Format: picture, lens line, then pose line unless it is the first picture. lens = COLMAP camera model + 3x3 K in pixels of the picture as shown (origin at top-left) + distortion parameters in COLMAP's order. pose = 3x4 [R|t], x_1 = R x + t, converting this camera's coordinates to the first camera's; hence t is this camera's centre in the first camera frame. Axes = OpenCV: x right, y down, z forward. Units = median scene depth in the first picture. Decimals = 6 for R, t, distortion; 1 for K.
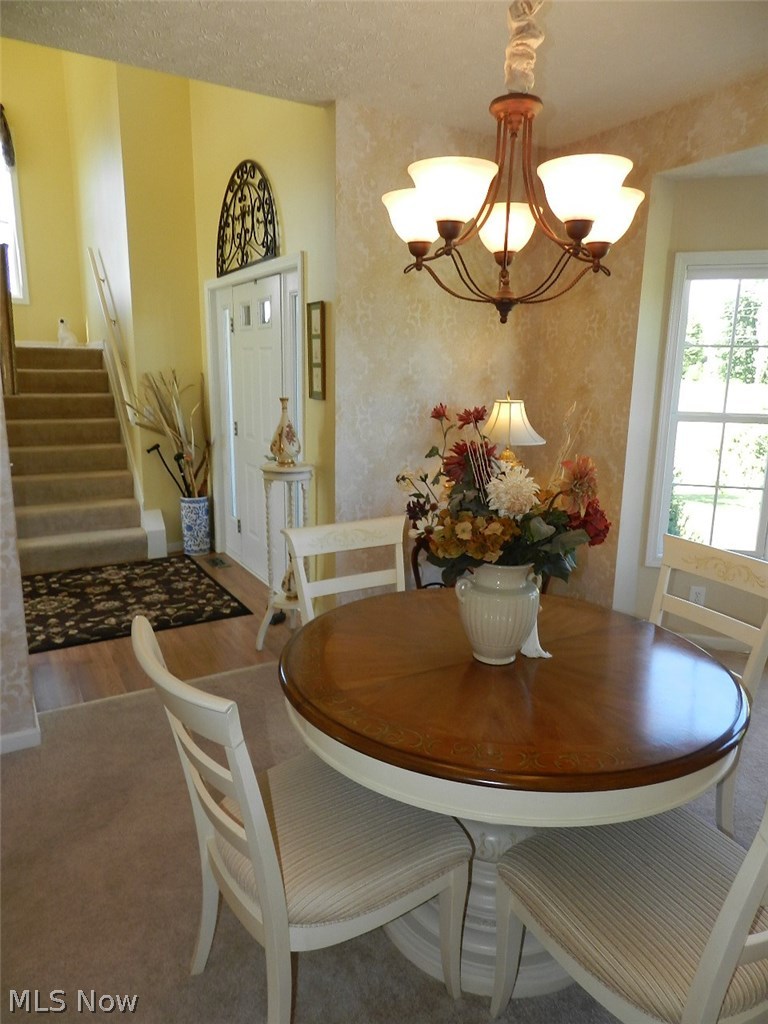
lens RADIAL K [[676.1, 0, 384.0], [0, 676.1, 512.0], [0, 0, 1]] dist [0.010439, 0.002306]
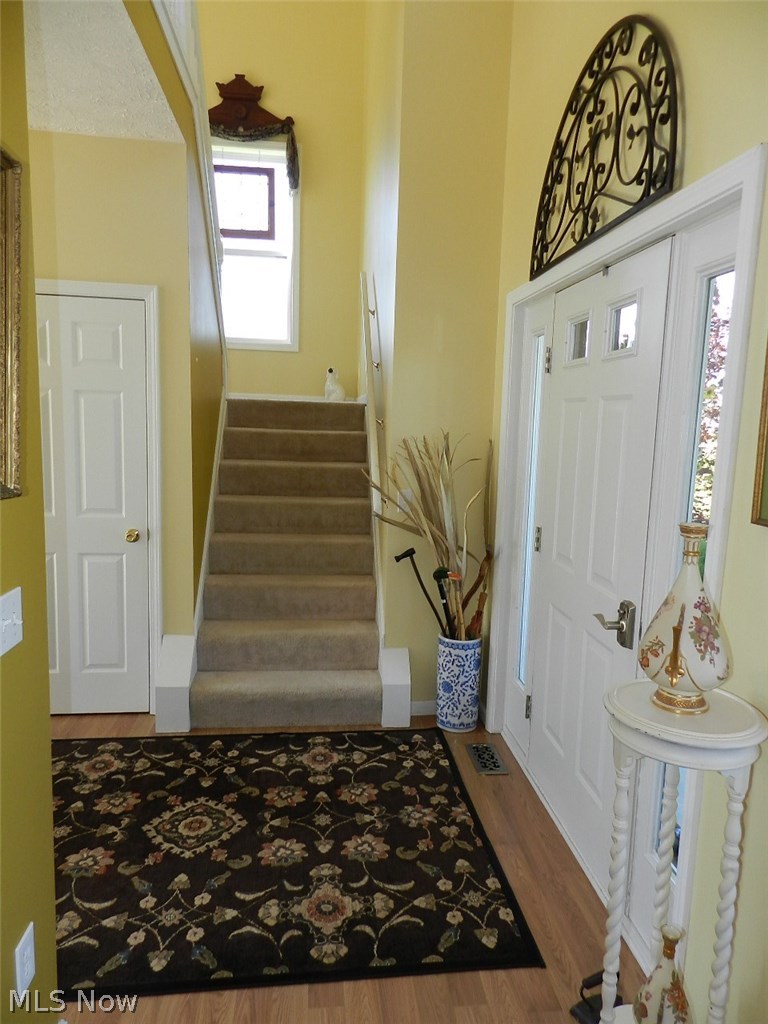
lens RADIAL K [[676.1, 0, 384.0], [0, 676.1, 512.0], [0, 0, 1]] dist [0.010439, 0.002306]
pose [[0.910737, 0.069116, -0.407163, -0.110738], [-0.103663, 0.992591, -0.063380, -0.099762], [0.399765, 0.099930, 0.911154, 0.442332]]
